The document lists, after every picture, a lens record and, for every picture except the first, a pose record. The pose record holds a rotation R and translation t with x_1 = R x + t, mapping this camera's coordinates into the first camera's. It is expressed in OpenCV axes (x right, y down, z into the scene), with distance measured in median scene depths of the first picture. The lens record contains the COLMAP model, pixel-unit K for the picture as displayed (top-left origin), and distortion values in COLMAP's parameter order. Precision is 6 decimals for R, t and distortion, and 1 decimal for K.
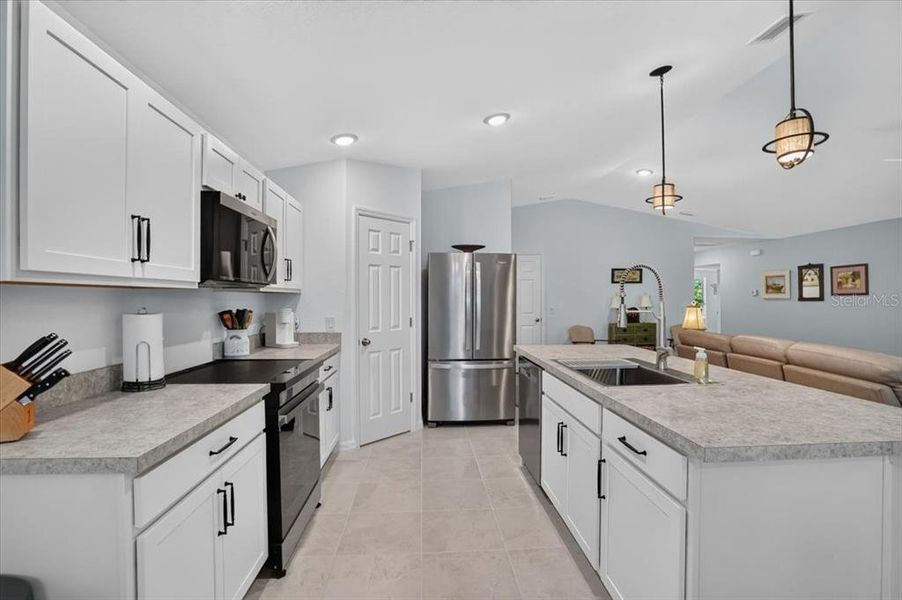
lens RADIAL K [[431.6, 0, 451.0], [0, 431.6, 300.0], [0, 0, 1]] dist [0.001413, 0.001134]
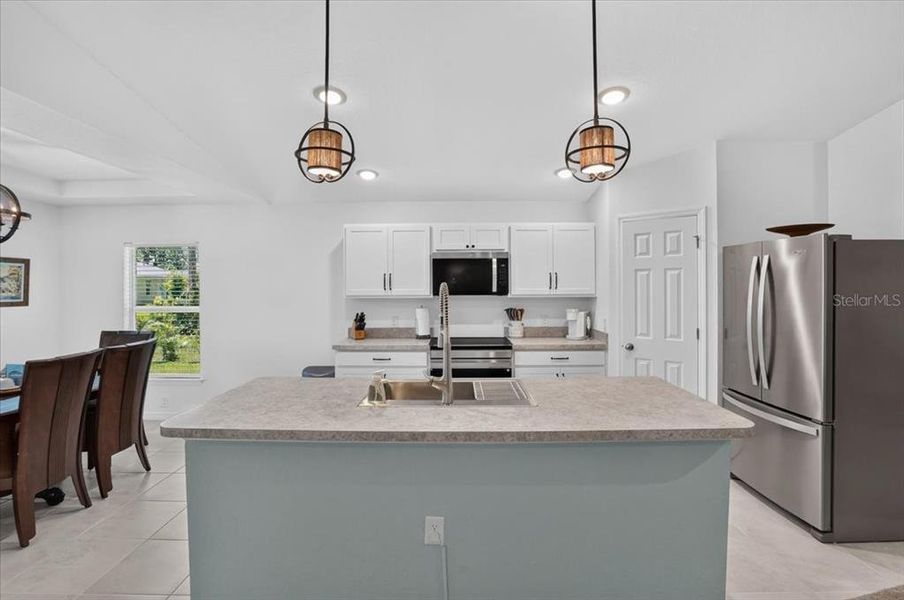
lens RADIAL K [[432.6, 0, 452.0], [0, 432.6, 300.0], [0, 0, 1]] dist [0.001413, 0.001134]
pose [[-0.071503, 0.034944, -0.996828, 0.869661], [0.003123, 0.999389, 0.034809, -0.050673], [0.997436, -0.000624, -0.071568, 0.685385]]
